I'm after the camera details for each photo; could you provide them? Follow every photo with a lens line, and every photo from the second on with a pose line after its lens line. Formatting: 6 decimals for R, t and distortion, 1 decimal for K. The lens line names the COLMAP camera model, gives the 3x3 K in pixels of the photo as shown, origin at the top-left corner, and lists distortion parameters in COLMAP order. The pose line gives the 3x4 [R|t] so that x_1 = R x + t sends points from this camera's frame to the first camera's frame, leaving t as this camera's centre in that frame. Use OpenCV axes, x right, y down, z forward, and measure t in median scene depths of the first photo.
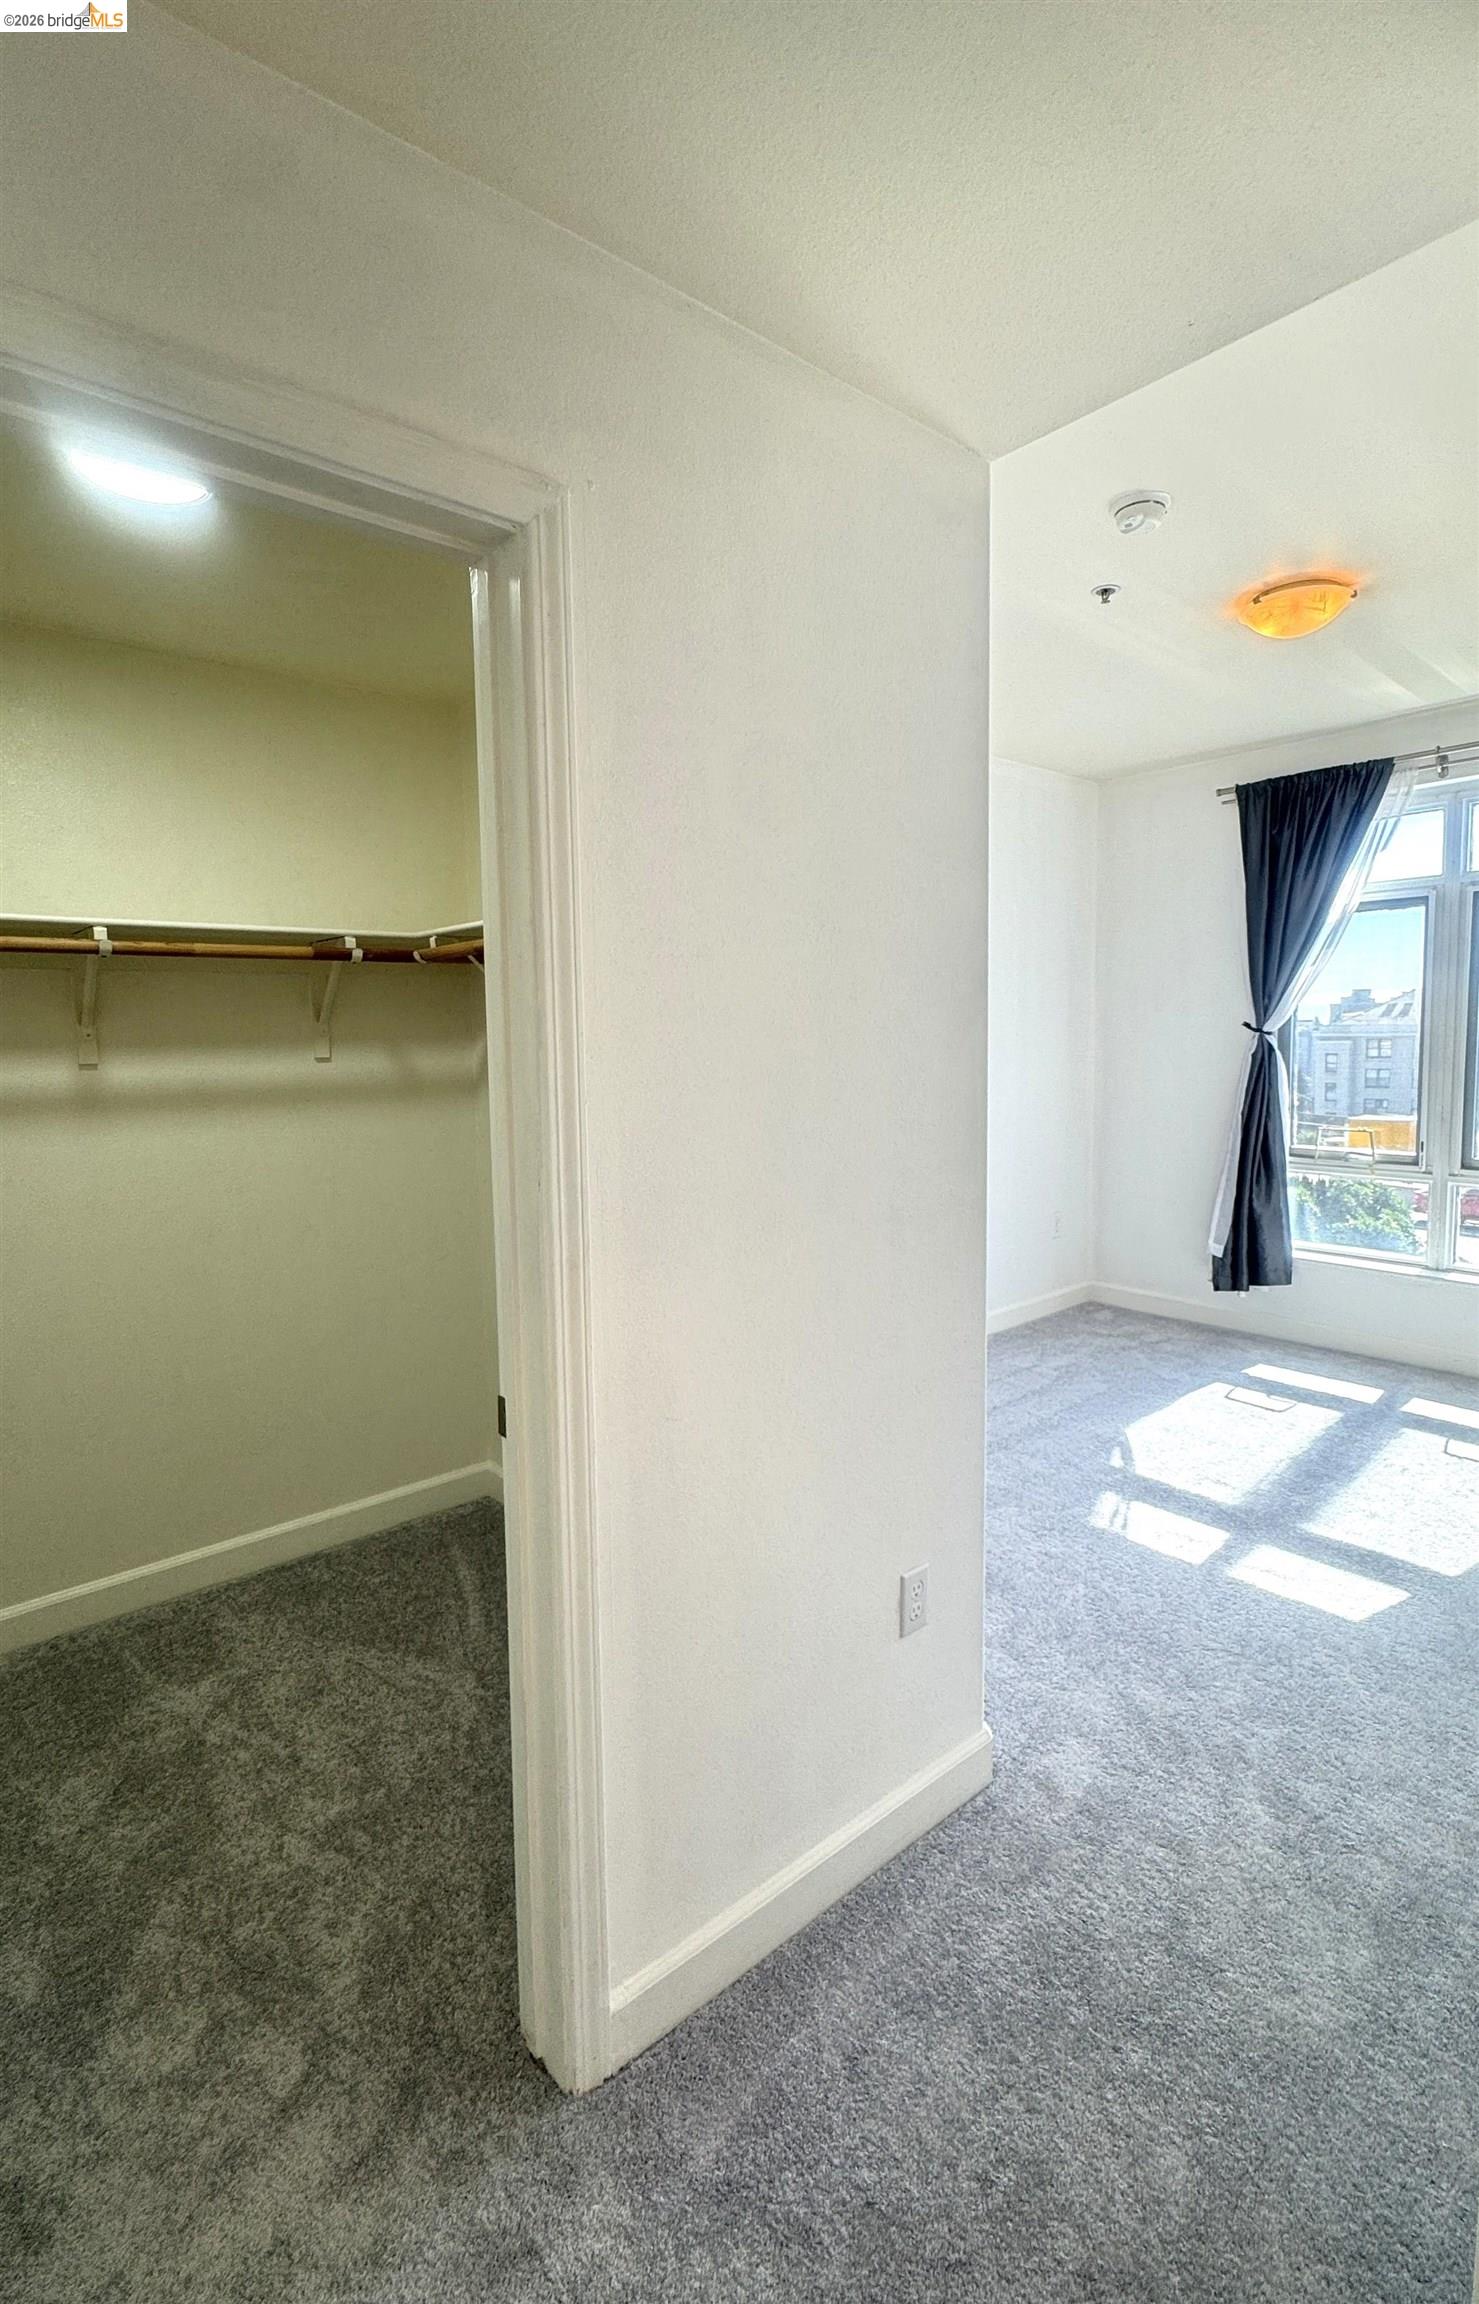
lens RADIAL K [[1054.0, 0, 738.5], [0, 1054.0, 1129.8], [0, 0, 1]] dist [-0.004535, -0.000248]
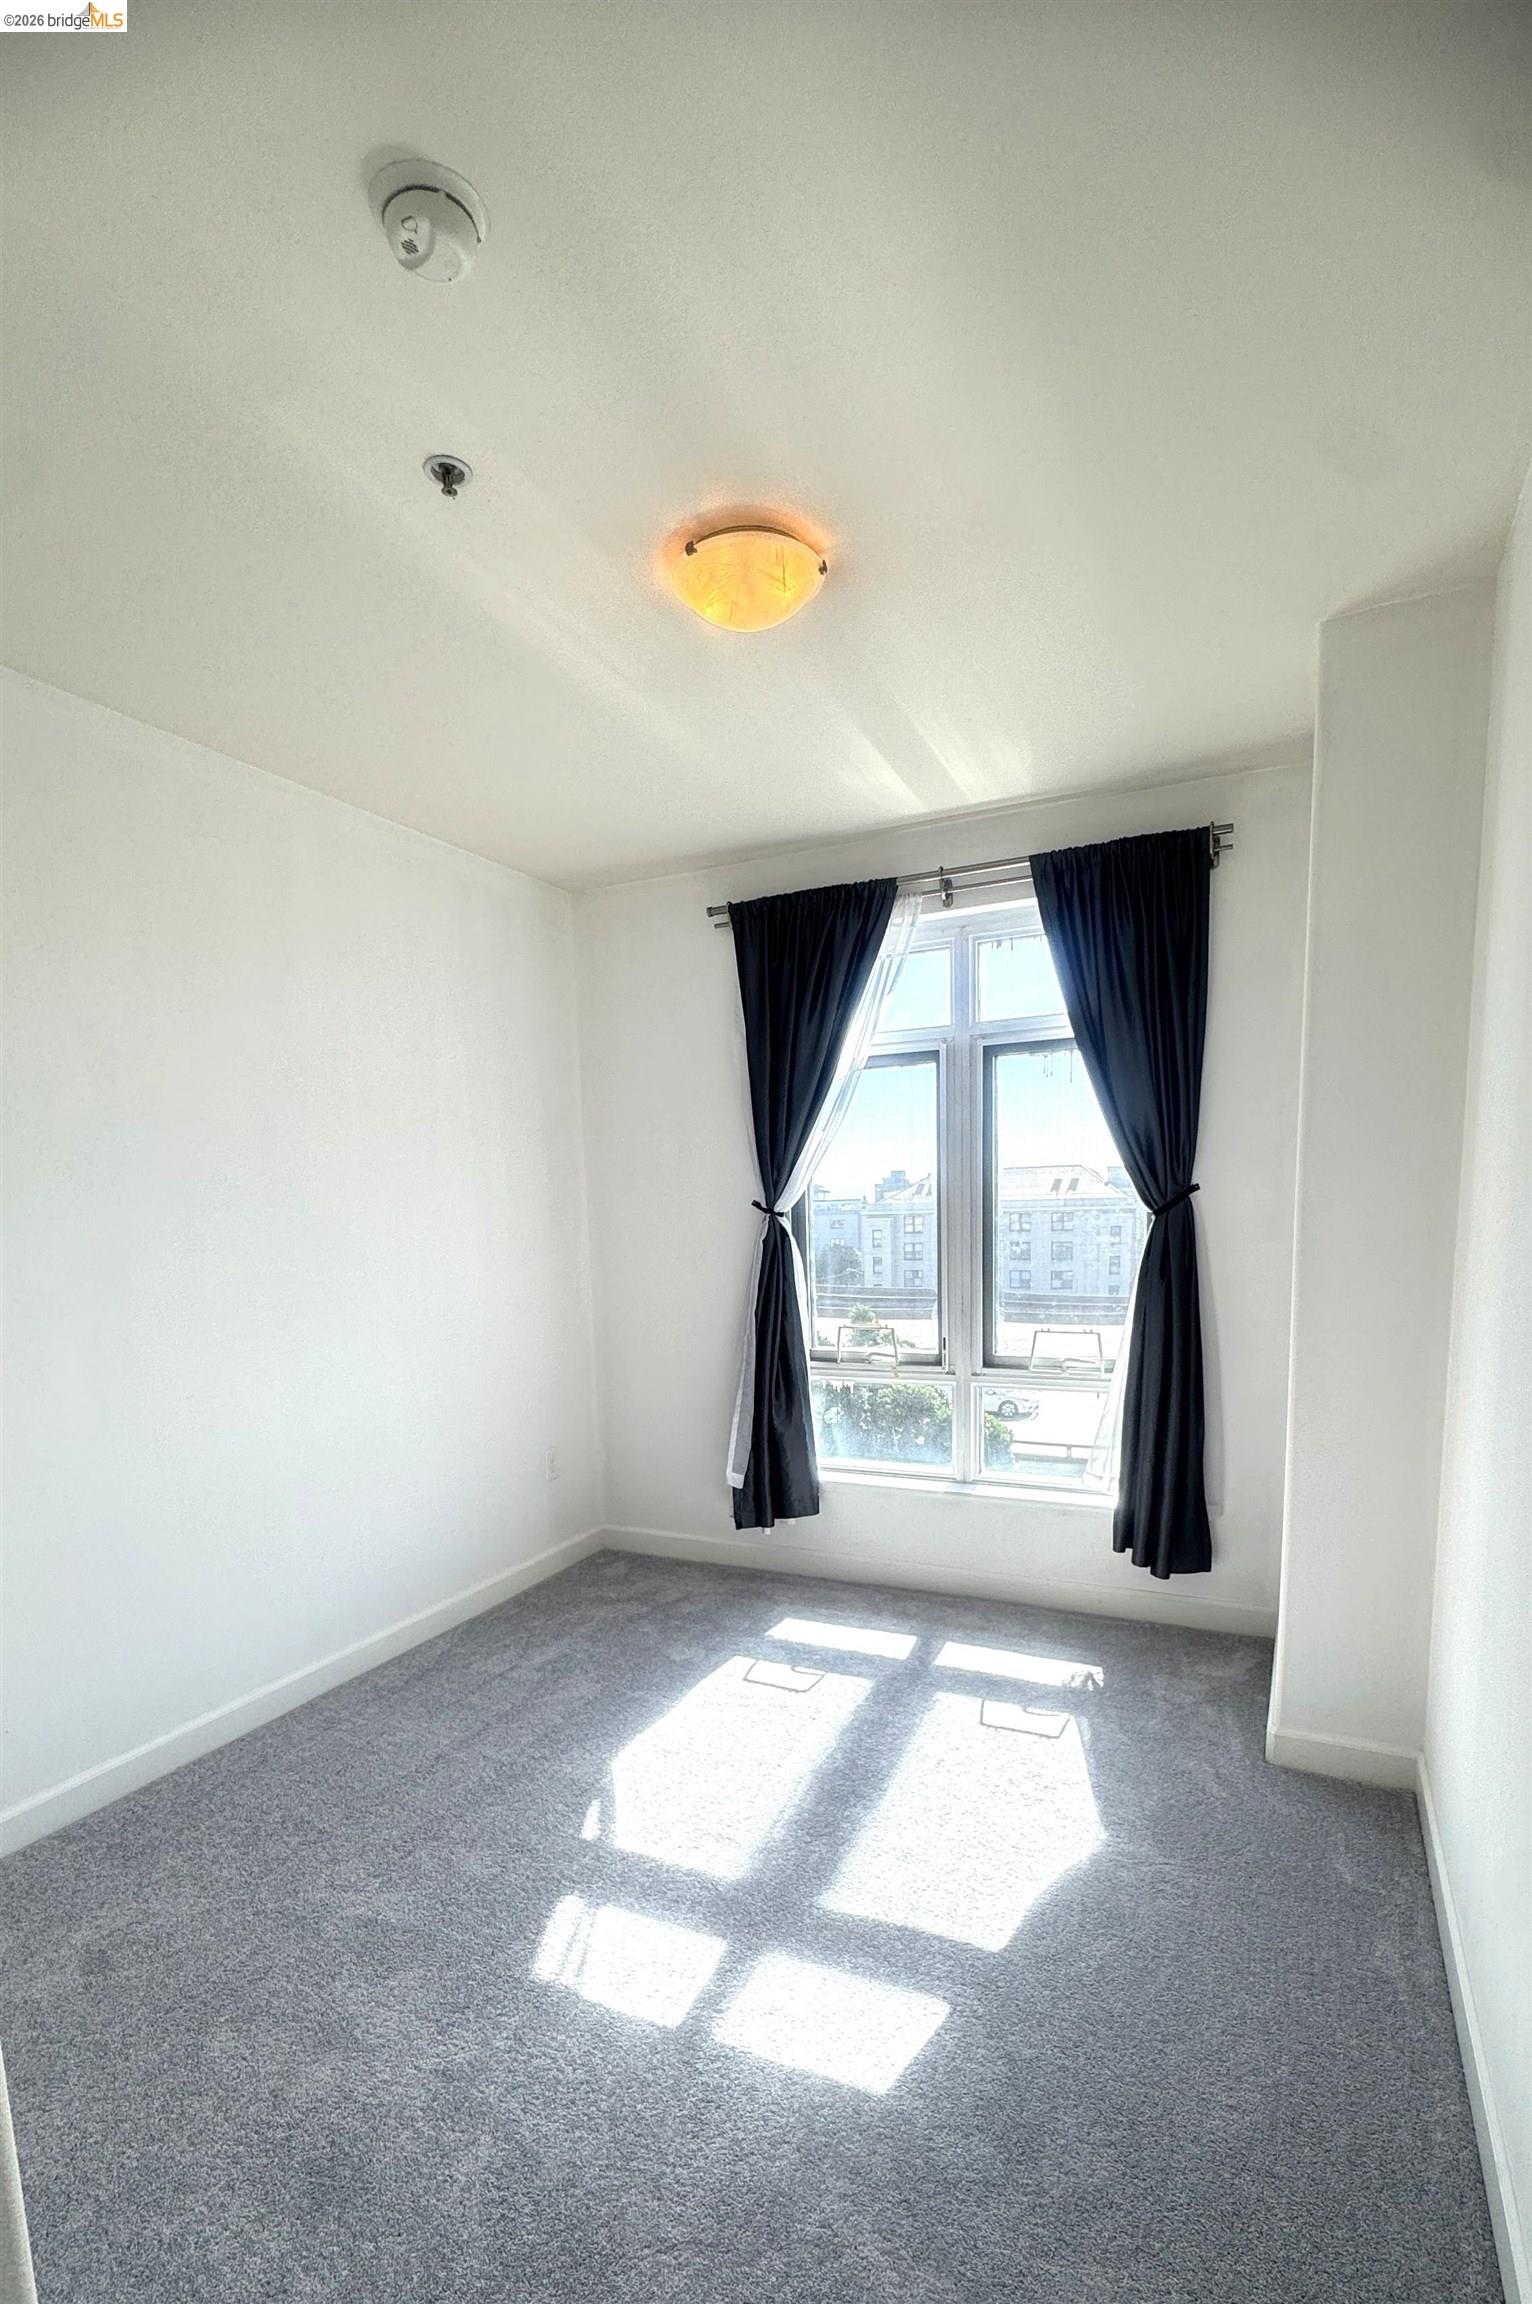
lens RADIAL K [[1089.7, 0, 772.3], [0, 1089.7, 1367.2], [0, 0, 1]] dist [-0.000528, -0.000531]
pose [[0.913815, -0.067555, 0.400474, 0.158920], [0.048577, 0.997171, 0.057365, -0.023385], [-0.403216, -0.032967, 0.914511, 0.234530]]
